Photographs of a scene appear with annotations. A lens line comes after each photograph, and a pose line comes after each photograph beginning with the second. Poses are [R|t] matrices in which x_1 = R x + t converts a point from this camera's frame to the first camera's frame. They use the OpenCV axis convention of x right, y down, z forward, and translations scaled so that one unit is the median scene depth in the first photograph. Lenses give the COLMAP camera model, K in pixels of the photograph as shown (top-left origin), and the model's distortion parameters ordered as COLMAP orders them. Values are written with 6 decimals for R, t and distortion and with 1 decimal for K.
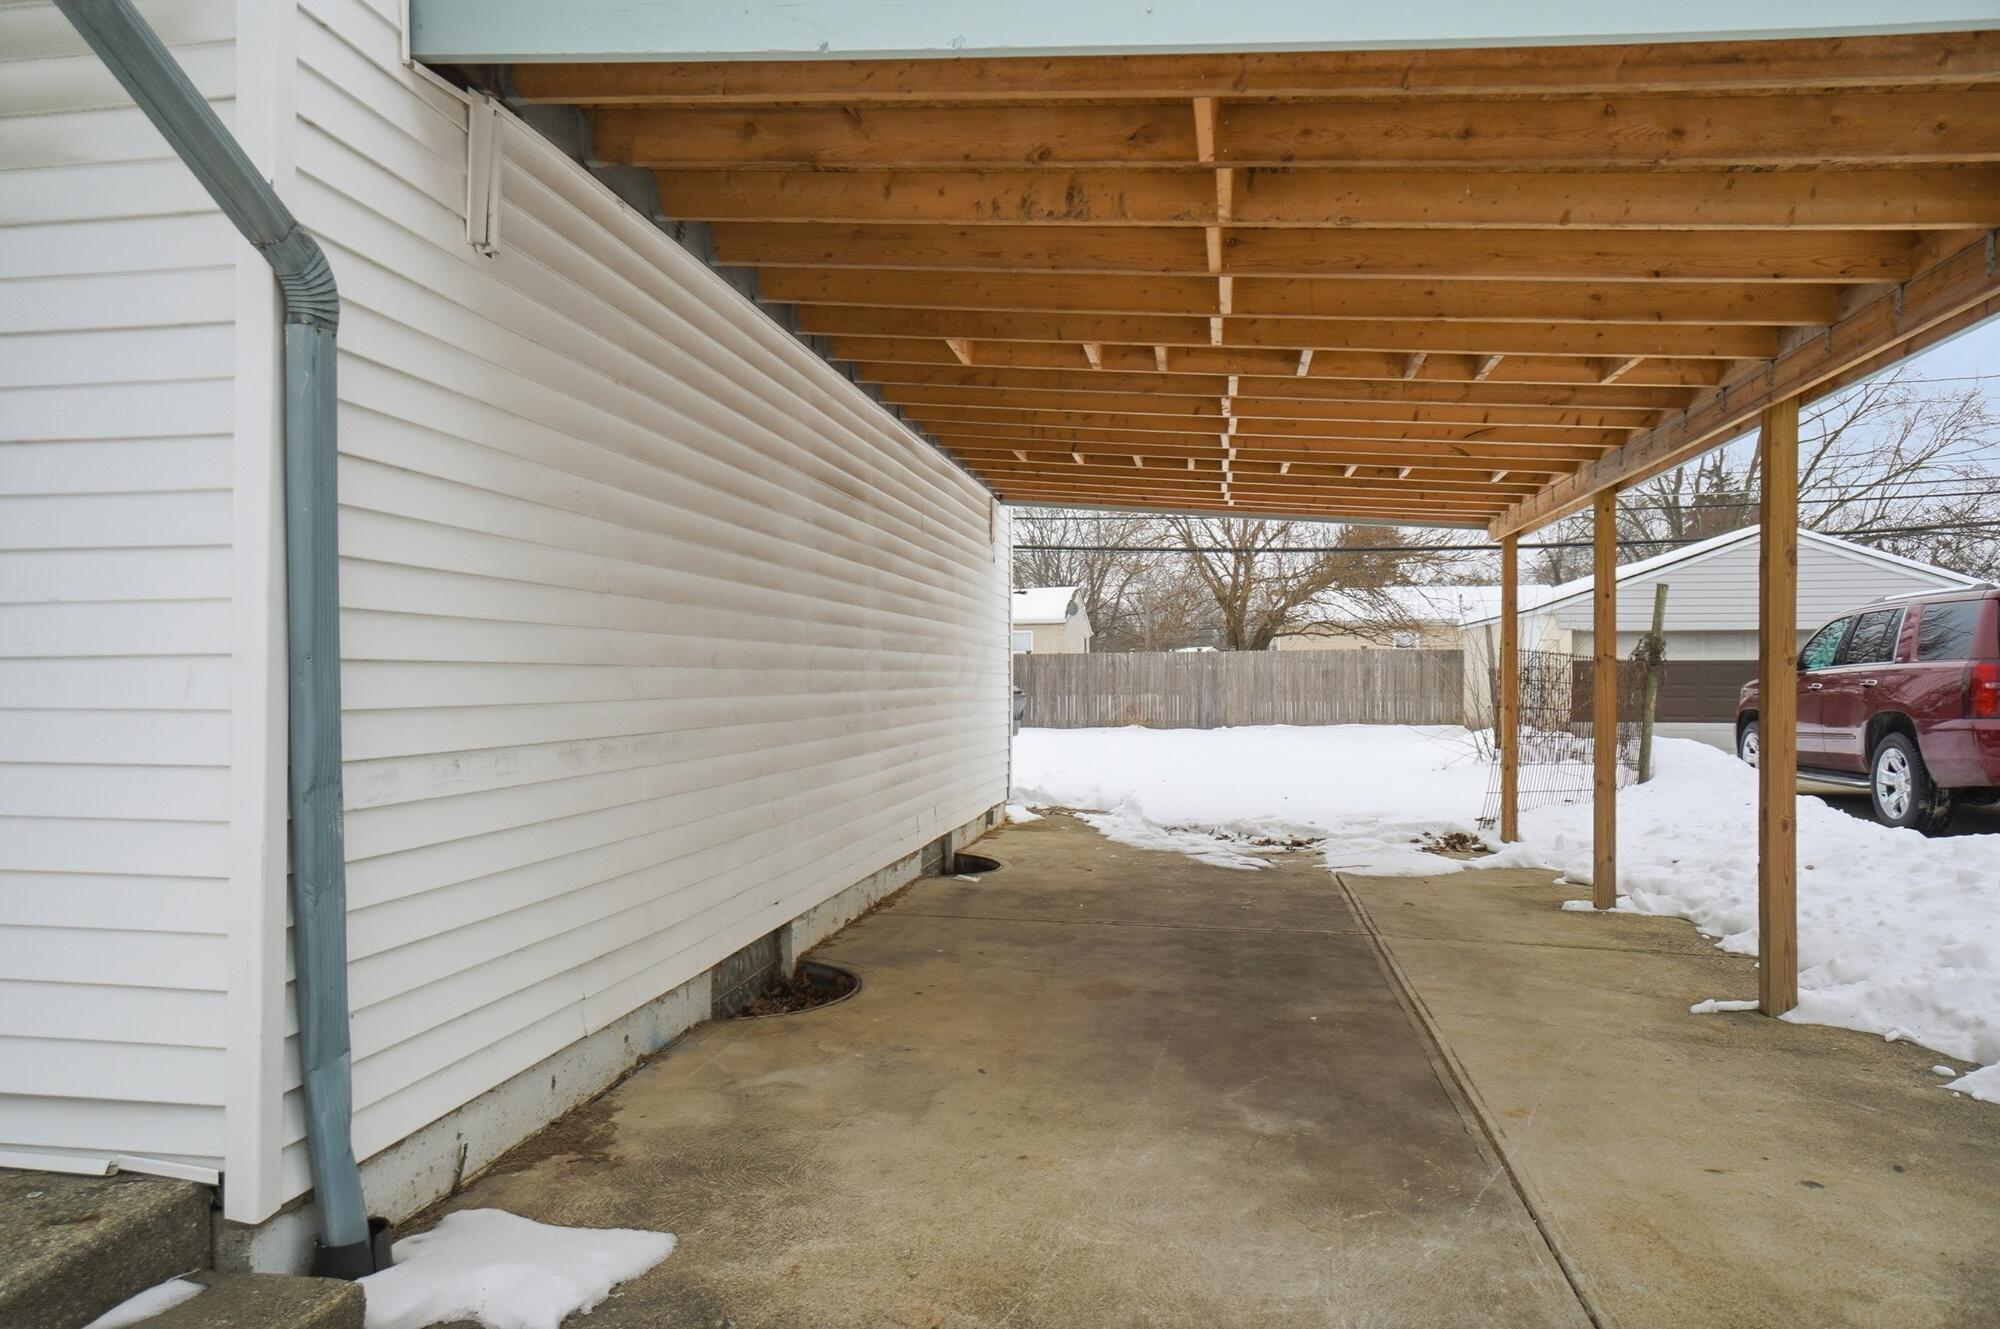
lens RADIAL K [[1242.8, 0, 1000.0], [0, 1242.8, 664.5], [0, 0, 1]] dist [0.001749, -0.000576]
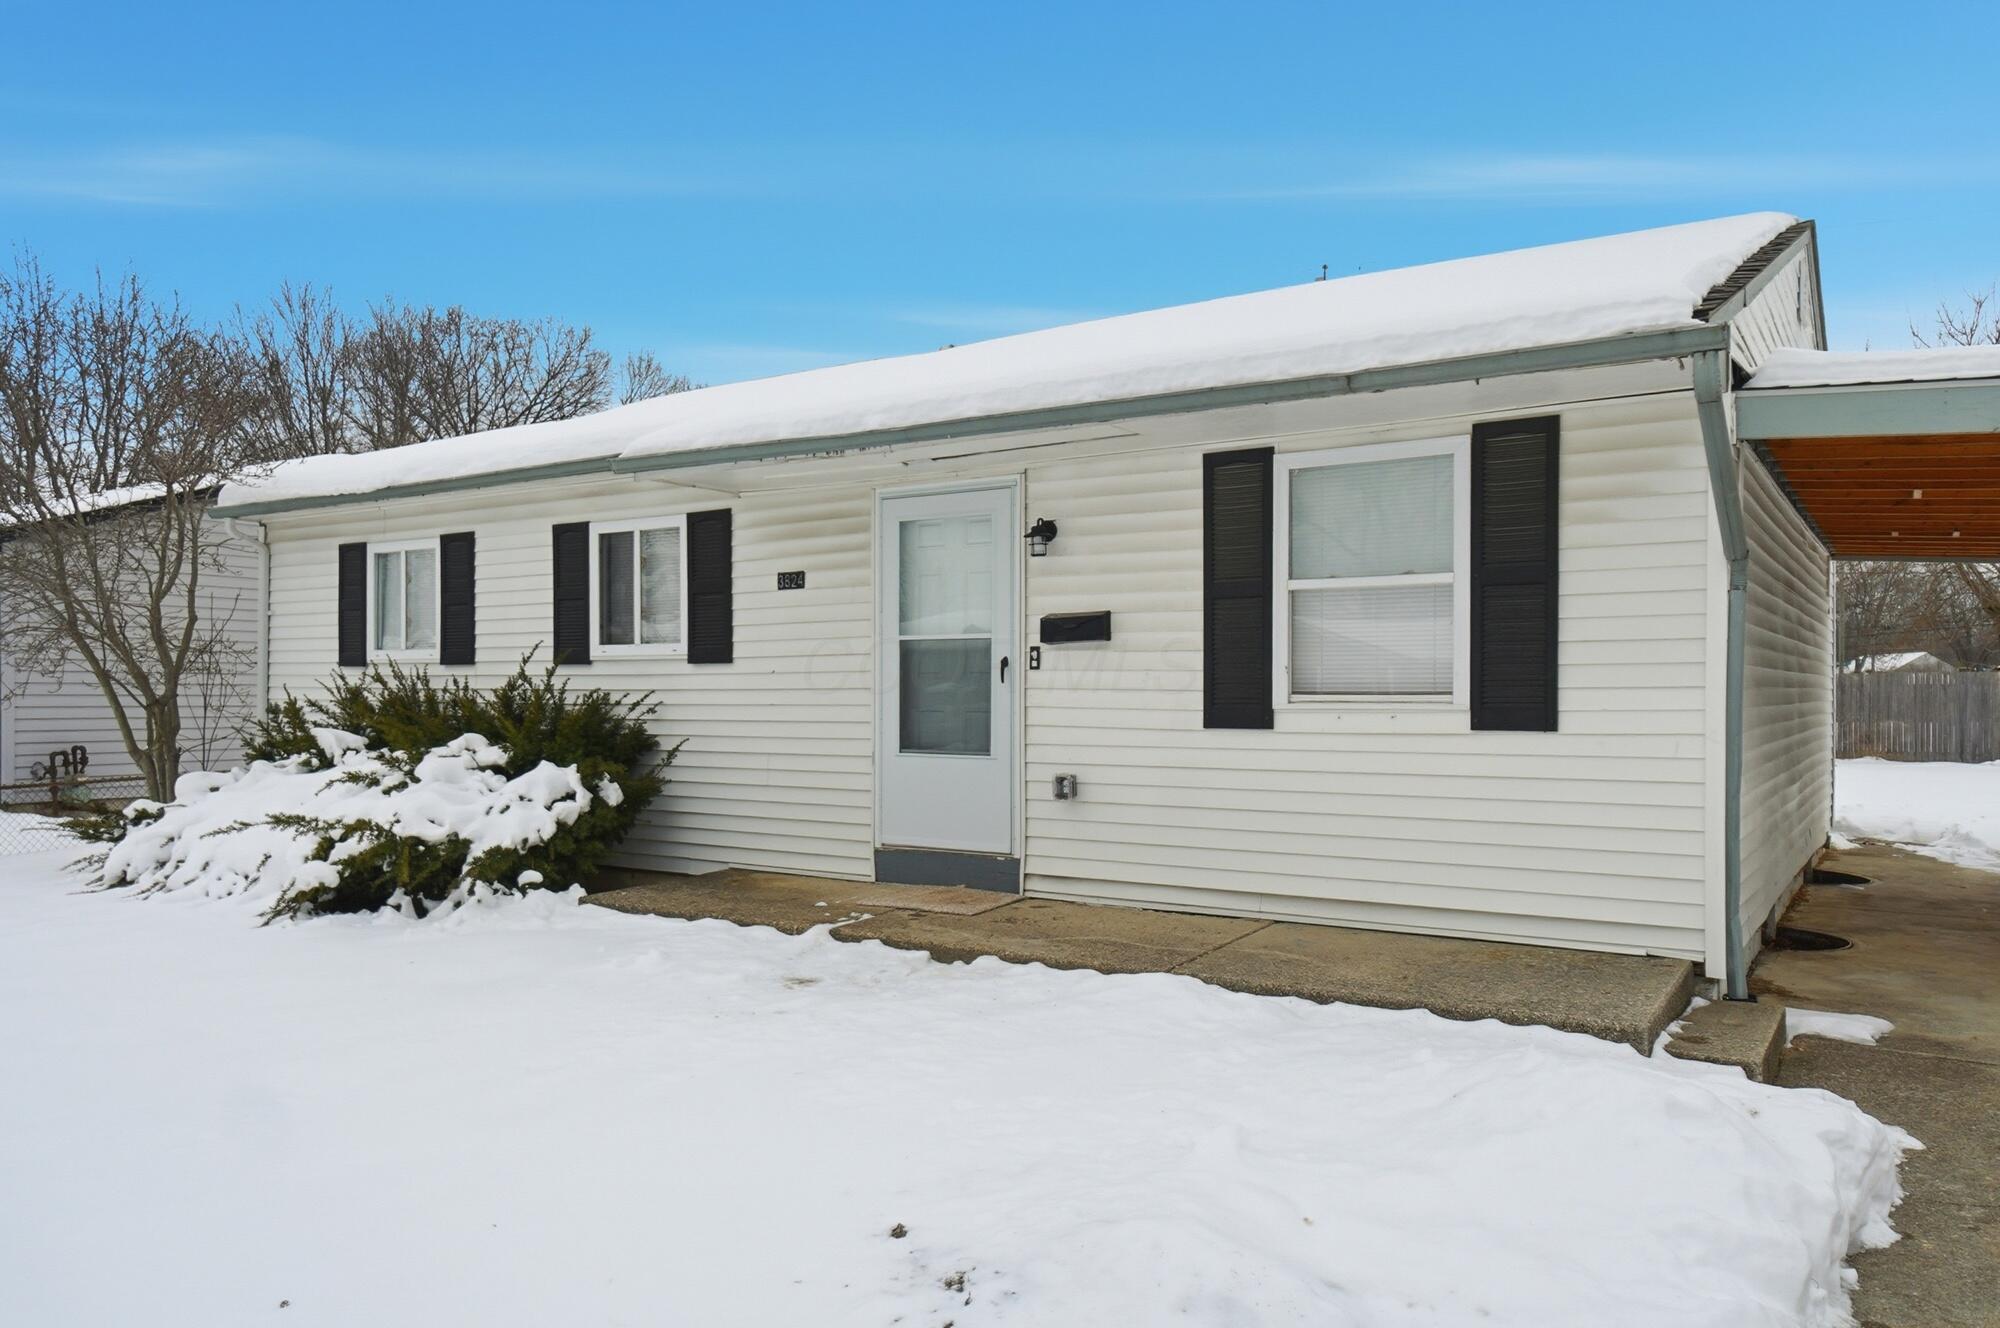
lens RADIAL K [[1429.0, 0, 977.1], [0, 1429.0, 681.2], [0, 0, 1]] dist [0.006251, 0.005888]
pose [[0.918919, -0.004035, -0.394426, -0.182447], [0.005651, 0.999980, 0.002935, -0.027306], [0.394406, -0.004926, 0.918923, -0.444376]]
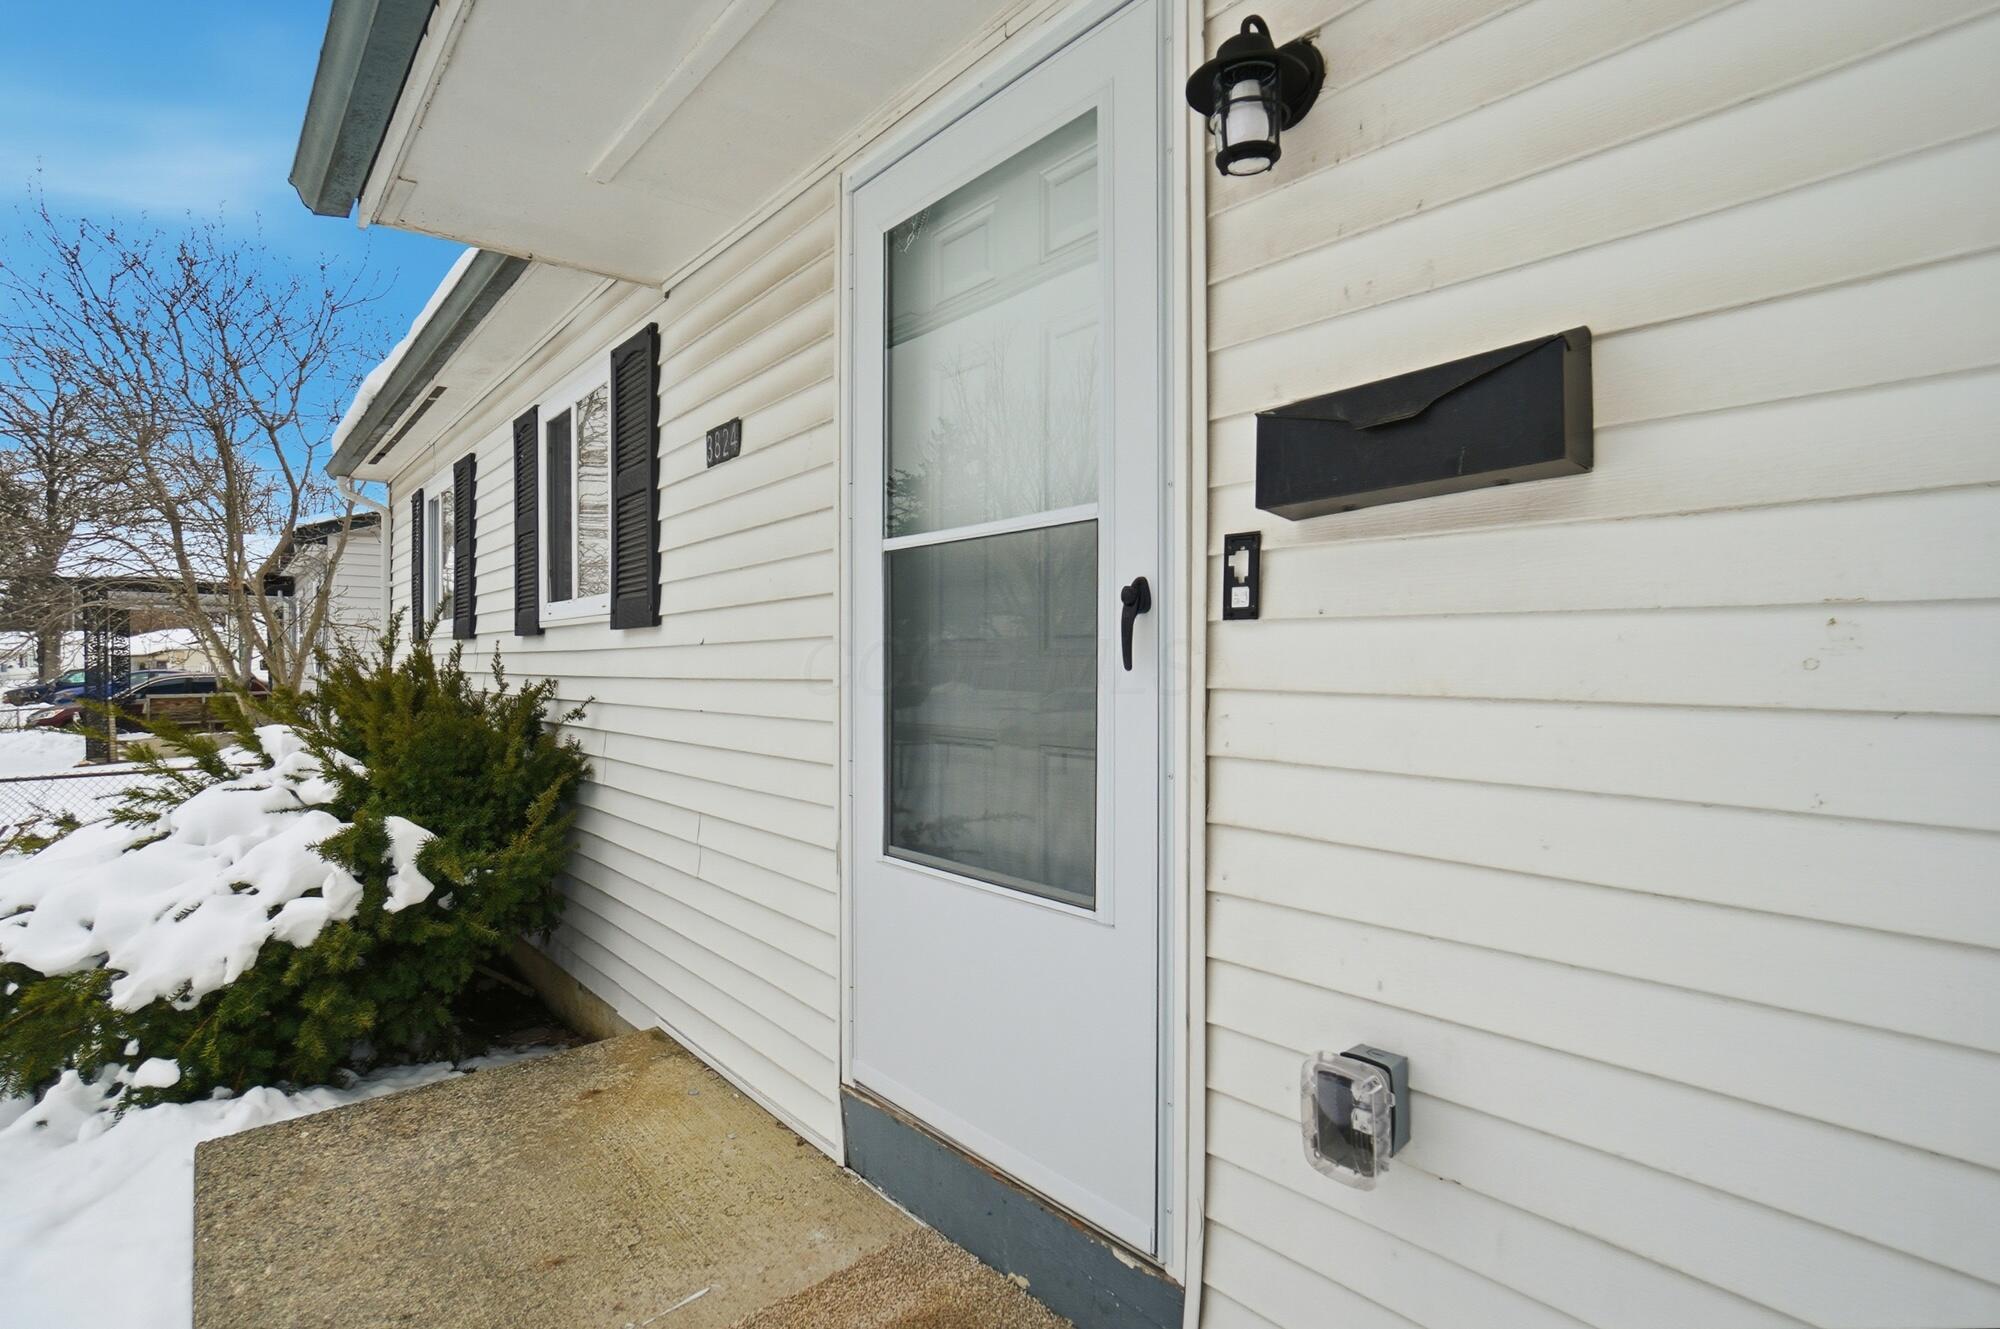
lens RADIAL K [[983.0, 0, 1000.0], [0, 983.0, 664.5], [0, 0, 1]] dist [-0.027012, 0.000026]
pose [[0.777825, -0.001938, -0.628478, -0.398658], [0.006752, 0.999963, 0.005273, -0.025540], [0.628444, -0.008345, 0.777810, 0.151718]]
